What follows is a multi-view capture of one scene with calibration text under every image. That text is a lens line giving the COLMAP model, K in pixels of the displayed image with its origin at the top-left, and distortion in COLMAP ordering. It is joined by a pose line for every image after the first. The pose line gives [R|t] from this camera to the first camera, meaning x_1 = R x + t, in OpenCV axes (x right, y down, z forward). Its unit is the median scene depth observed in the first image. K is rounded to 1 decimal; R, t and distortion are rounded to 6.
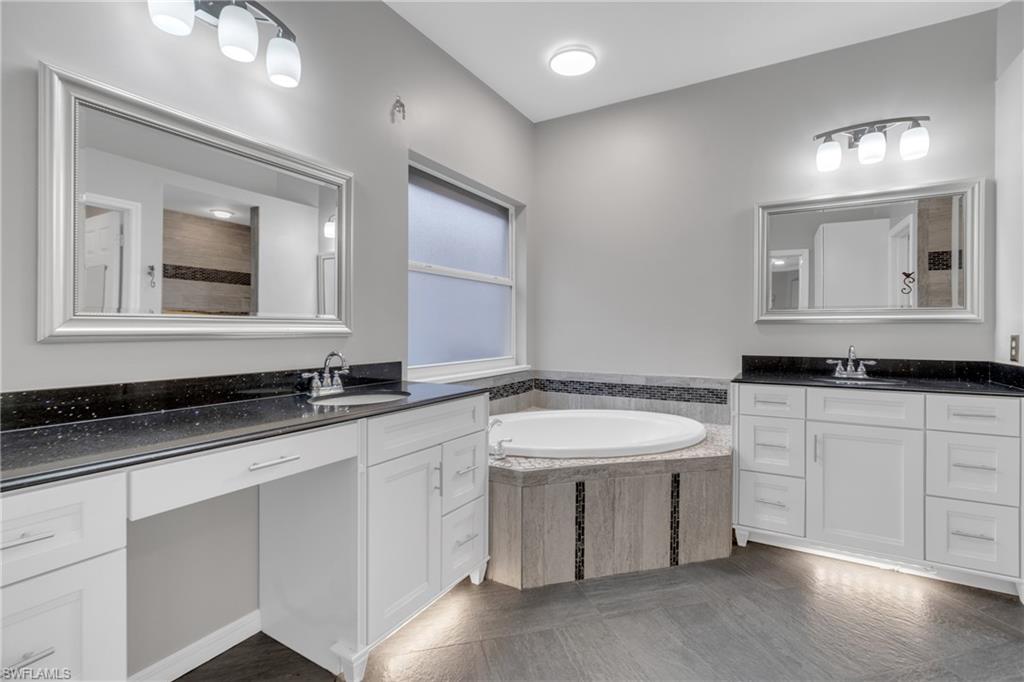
lens RADIAL K [[472.0, 0, 514.7], [0, 472.0, 331.1], [0, 0, 1]] dist [0.001209, -0.000269]
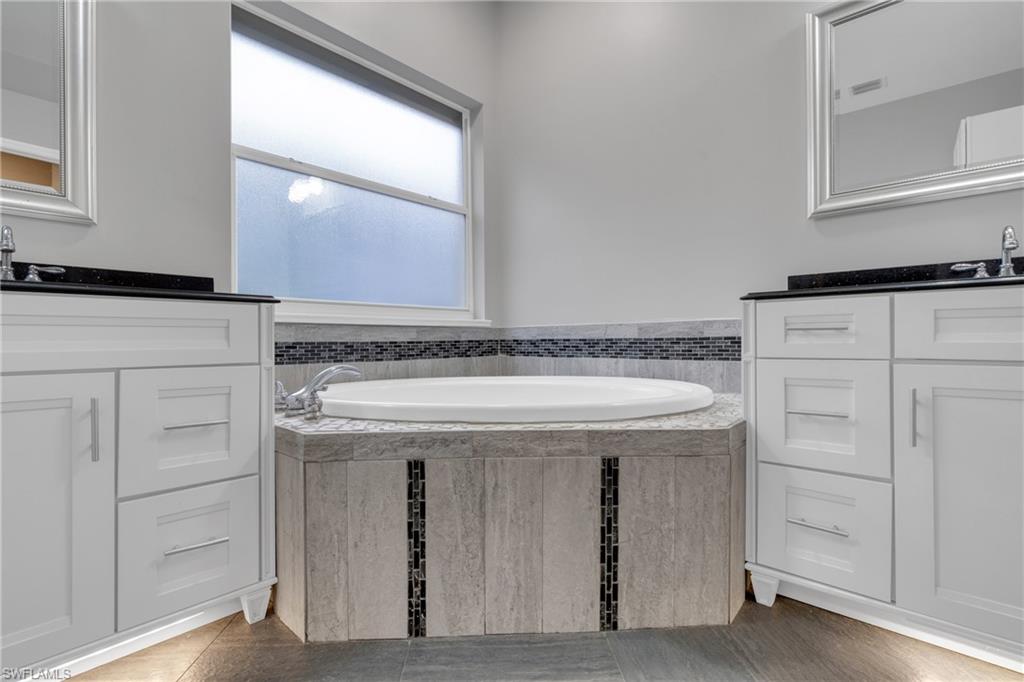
lens RADIAL K [[466.5, 0, 512.0], [0, 466.5, 341.0], [0, 0, 1]] dist [-0.001056, 0.000565]
pose [[0.975976, -0.008770, -0.217702, 0.344780], [0.007112, 0.999939, -0.008400, 0.171490], [0.217763, 0.006650, 0.975979, 0.454154]]
